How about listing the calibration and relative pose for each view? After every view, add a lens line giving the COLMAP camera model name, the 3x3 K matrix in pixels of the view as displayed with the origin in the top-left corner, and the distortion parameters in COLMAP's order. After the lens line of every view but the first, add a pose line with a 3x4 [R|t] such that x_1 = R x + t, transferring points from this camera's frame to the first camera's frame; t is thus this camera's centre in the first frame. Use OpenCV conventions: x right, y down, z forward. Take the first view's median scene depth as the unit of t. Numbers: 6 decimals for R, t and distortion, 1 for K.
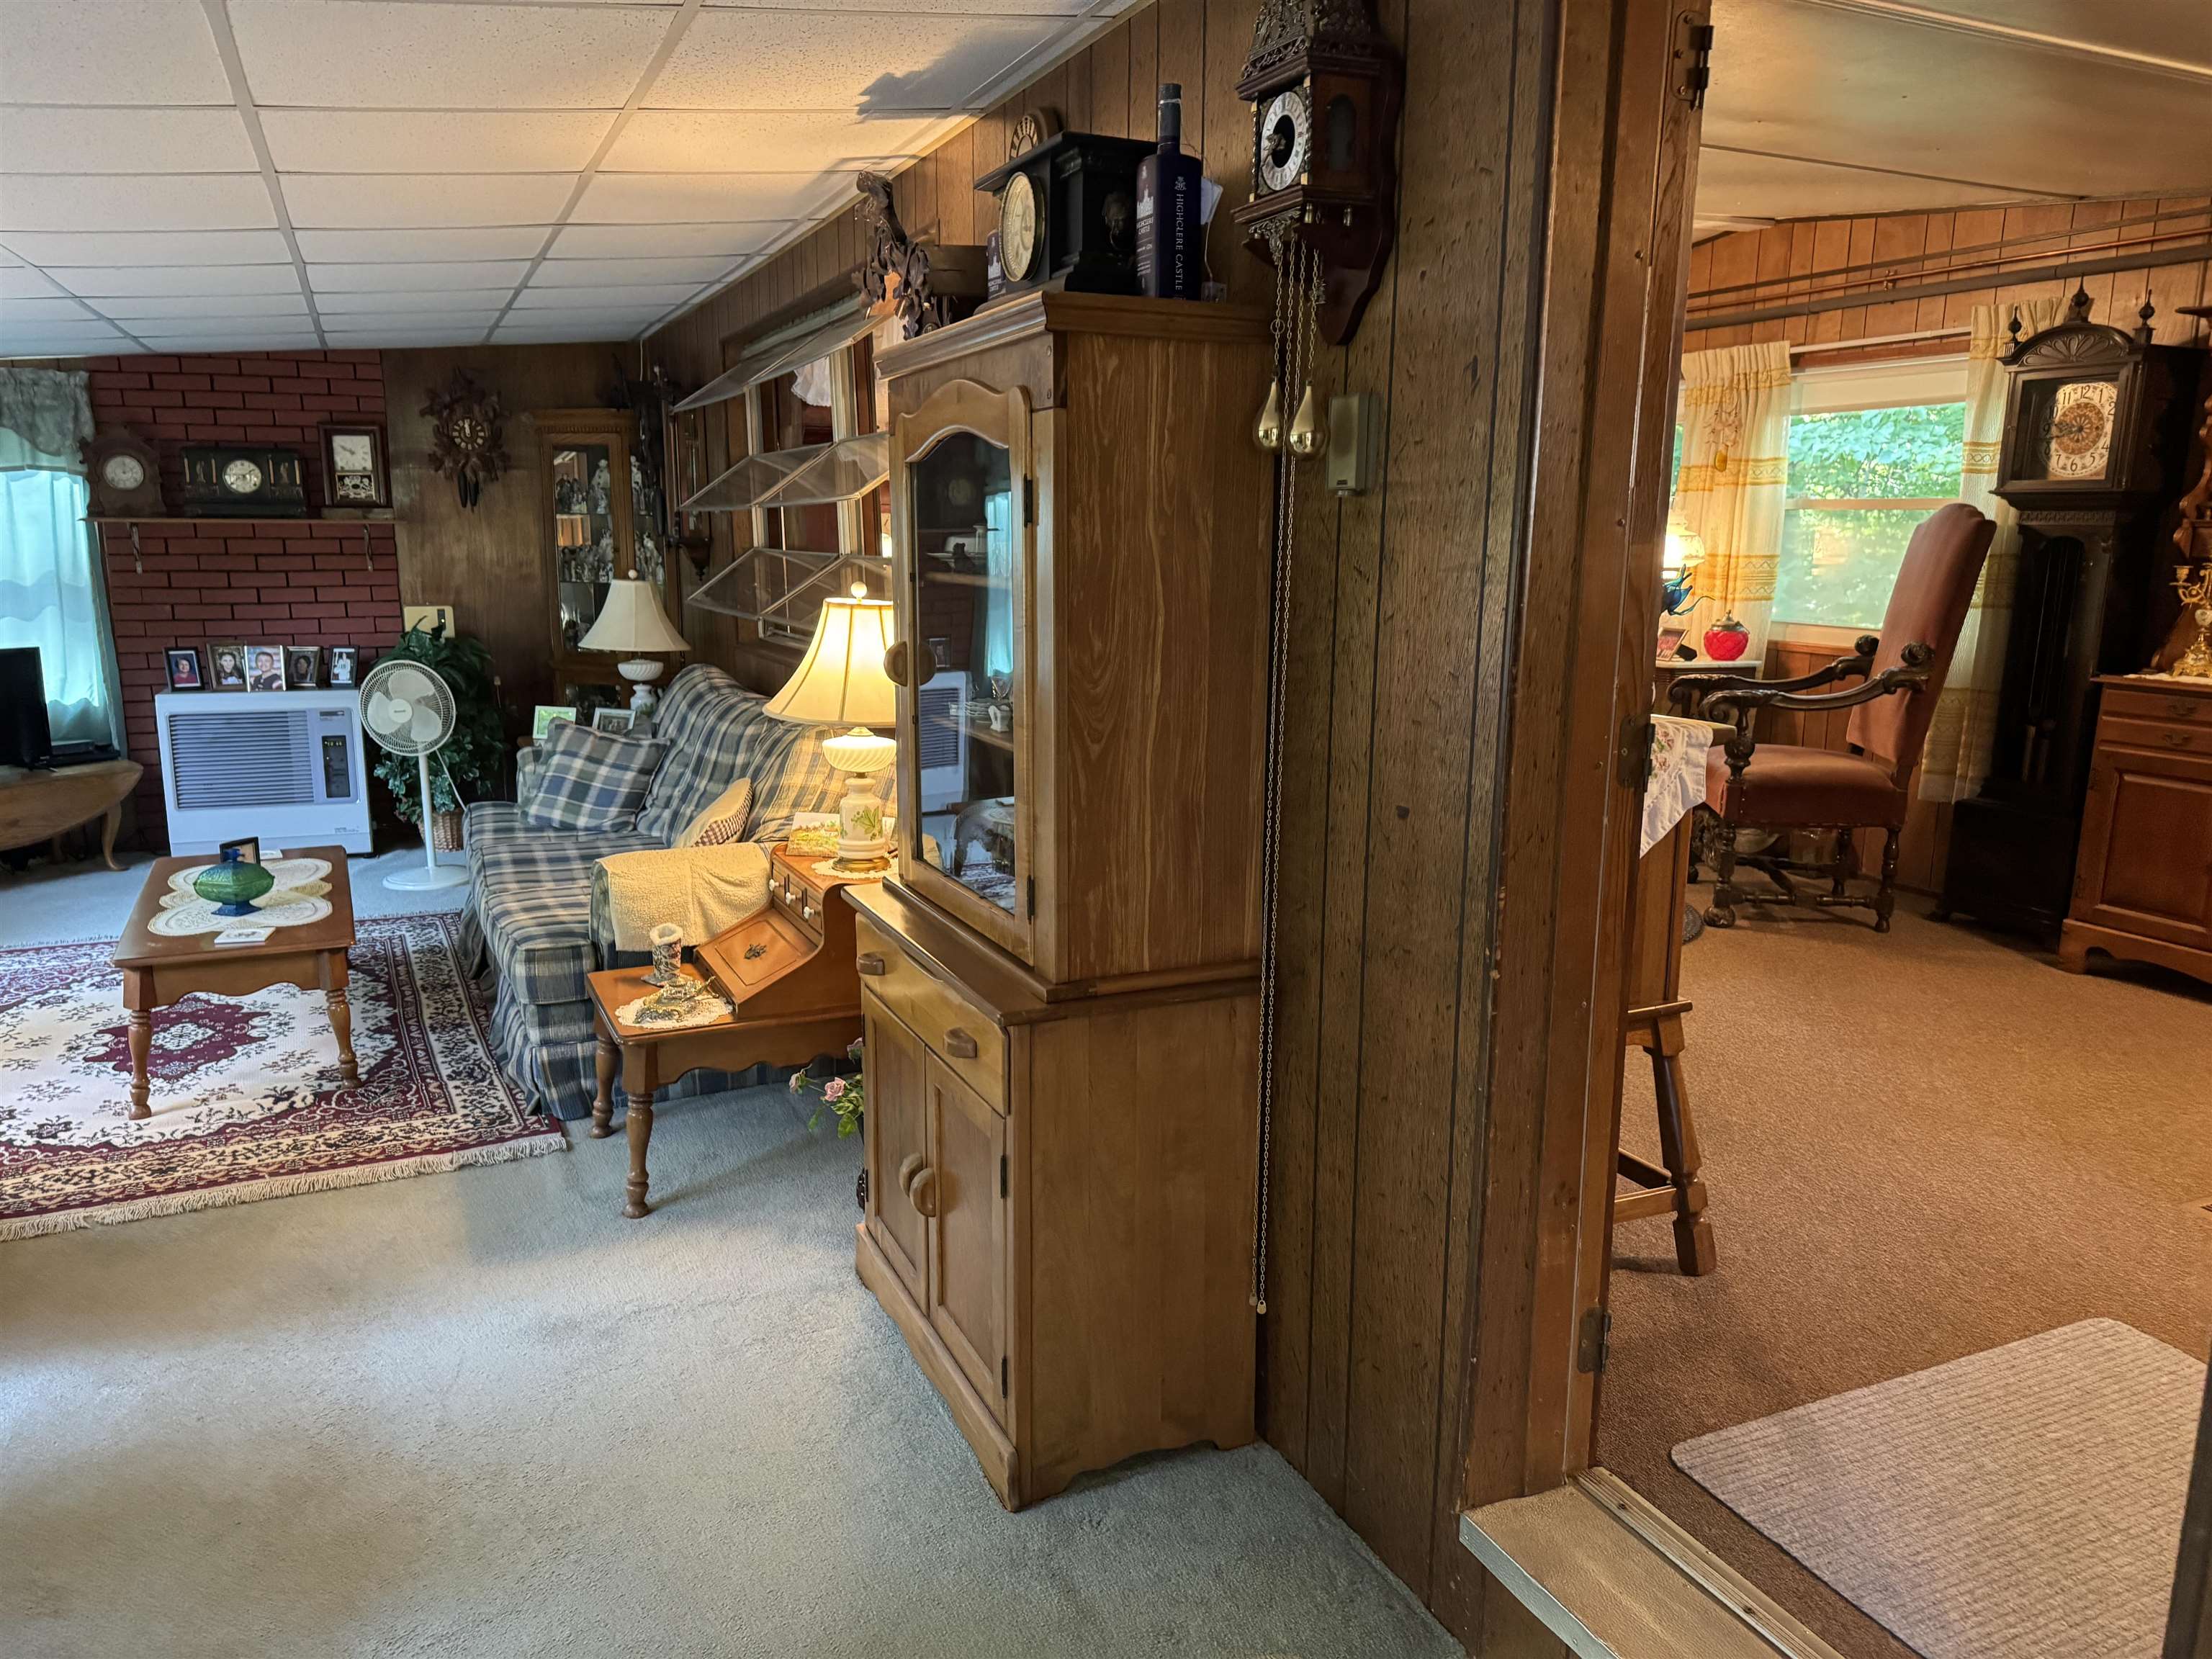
lens RADIAL K [[1575.7, 0, 1113.4], [0, 1575.7, 841.2], [0, 0, 1]] dist [0.089644, -0.083769]
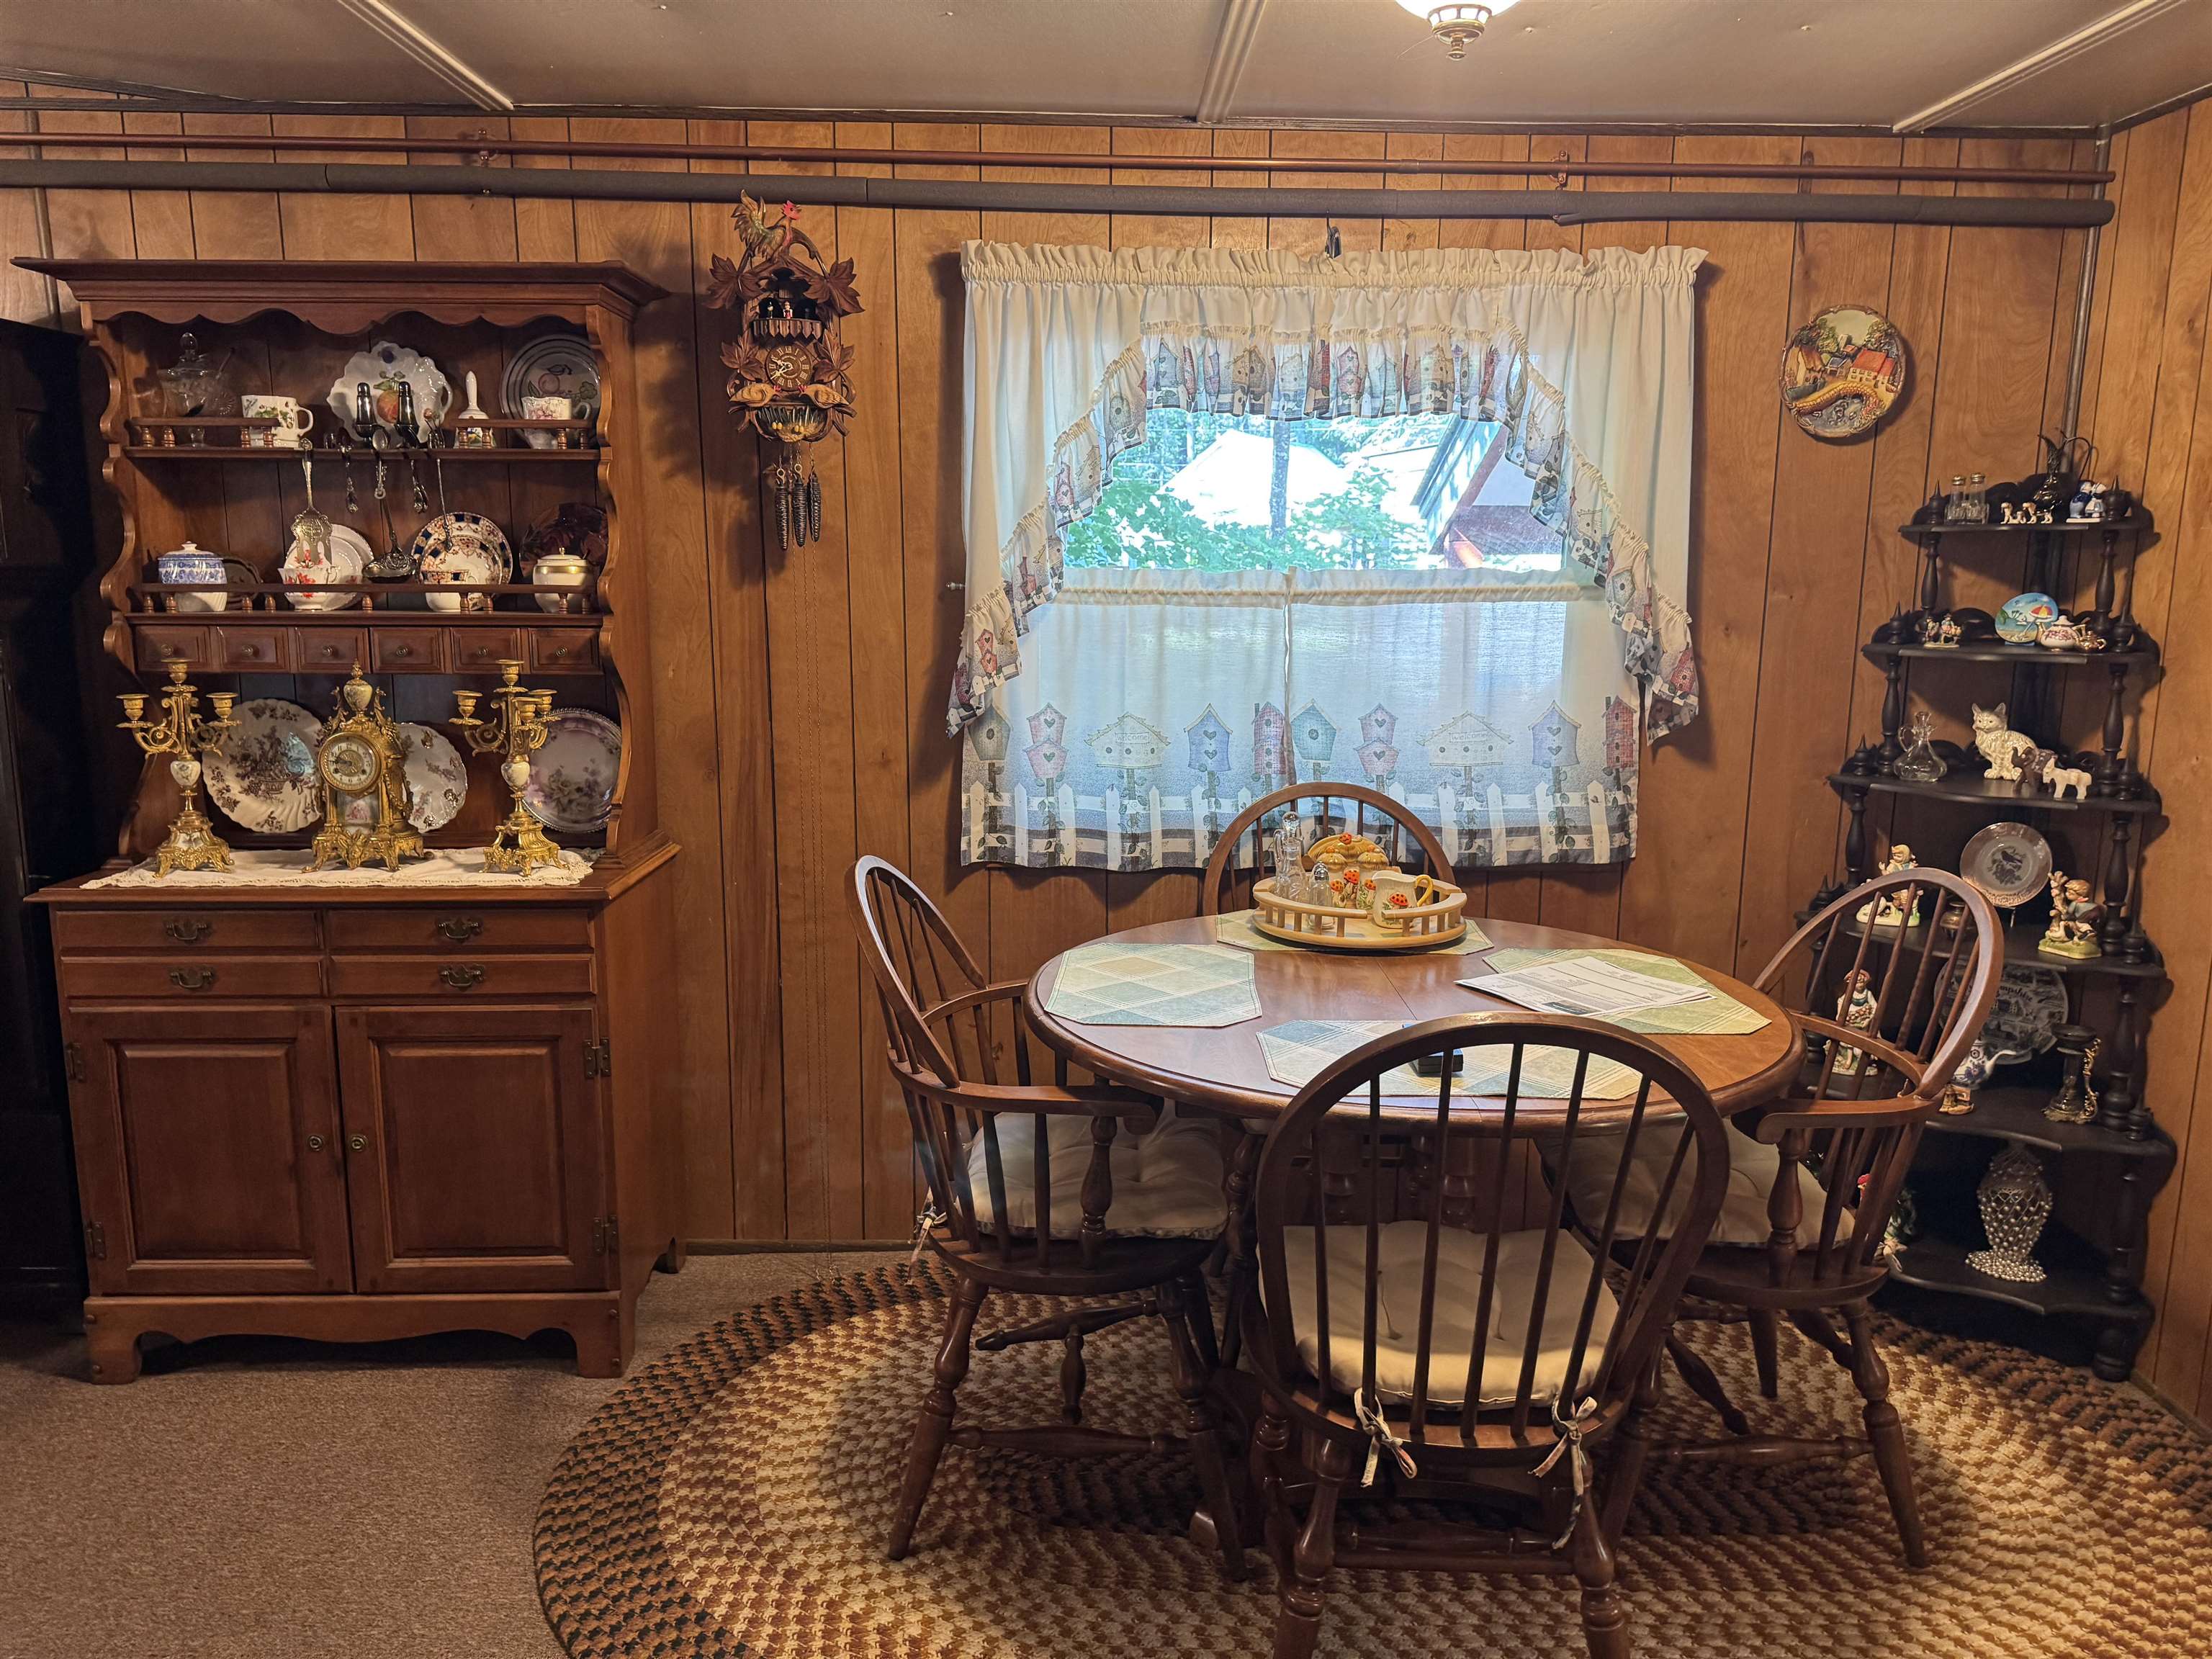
lens RADIAL K [[1575.7, 0, 1120.5], [0, 1575.7, 830.7], [0, 0, 1]] dist [0.089644, -0.083769]
pose [[0.421191, -0.176314, 0.889669, 0.262608], [0.177758, 0.977946, 0.109654, -0.118356], [-0.889382, 0.111961, 0.443243, 0.392316]]
